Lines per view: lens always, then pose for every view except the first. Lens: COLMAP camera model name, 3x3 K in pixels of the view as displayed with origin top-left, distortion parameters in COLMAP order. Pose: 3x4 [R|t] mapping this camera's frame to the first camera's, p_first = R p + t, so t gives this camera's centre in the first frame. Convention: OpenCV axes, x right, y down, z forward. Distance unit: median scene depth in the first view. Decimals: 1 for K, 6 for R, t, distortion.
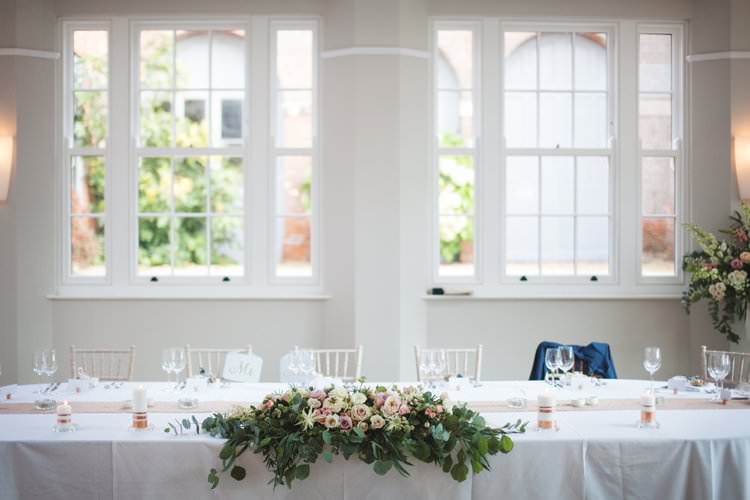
lens RADIAL K [[1076.8, 0, 369.3], [0, 1076.8, 252.3], [0, 0, 1]] dist [-0.128980, 0.000000]
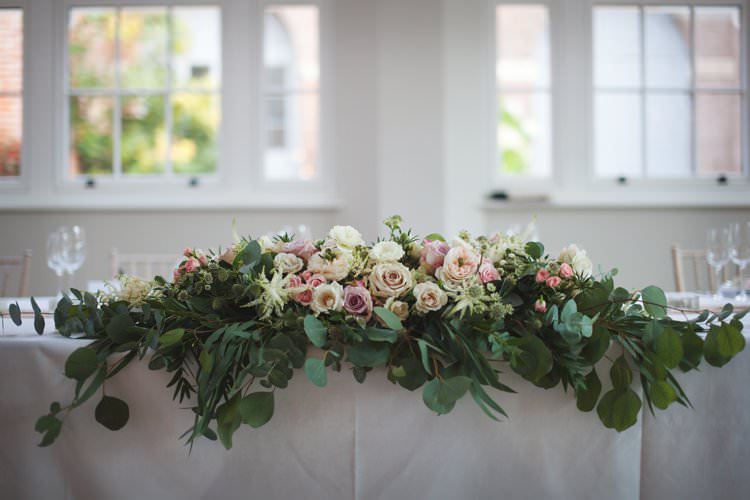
lens RADIAL K [[1076.8, 0, 381.7], [0, 1076.8, 250.1], [0, 0, 1]] dist [-0.128980, 0.000000]
pose [[0.999884, -0.008642, -0.012526, -0.006391], [0.008420, 0.999808, -0.017706, 0.146744], [0.012677, 0.017599, 0.999765, 0.558747]]
